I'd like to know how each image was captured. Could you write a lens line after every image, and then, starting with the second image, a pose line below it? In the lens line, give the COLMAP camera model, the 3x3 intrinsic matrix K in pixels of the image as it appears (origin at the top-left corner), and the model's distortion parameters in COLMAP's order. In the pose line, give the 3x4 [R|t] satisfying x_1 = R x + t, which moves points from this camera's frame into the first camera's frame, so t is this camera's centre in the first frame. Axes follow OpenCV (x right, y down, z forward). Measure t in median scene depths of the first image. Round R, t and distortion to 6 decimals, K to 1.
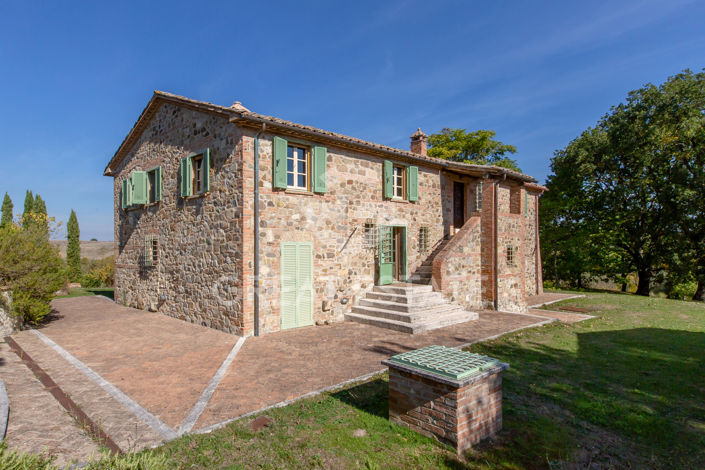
lens RADIAL K [[428.6, 0, 351.0], [0, 428.6, 234.2], [0, 0, 1]] dist [0.005520, -0.001763]
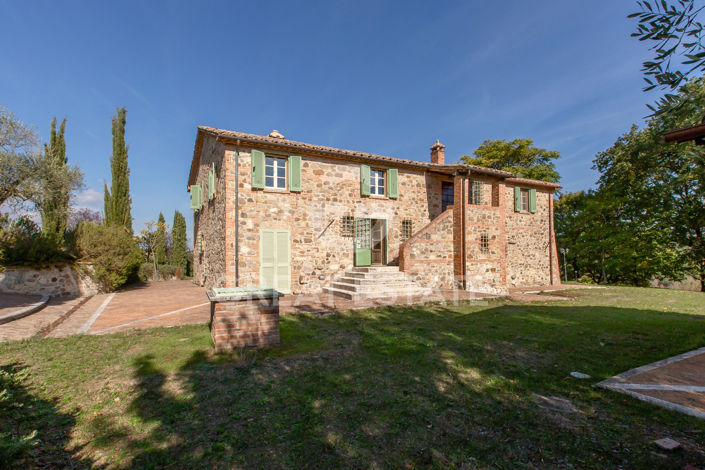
lens RADIAL K [[362.8, 0, 352.4], [0, 362.8, 238.9], [0, 0, 1]] dist [-0.002087, 0.000115]
pose [[0.968697, -0.018471, -0.247559, 0.319282], [0.015101, 0.999766, -0.015506, 0.057744], [0.247788, 0.011282, 0.968749, -0.009851]]
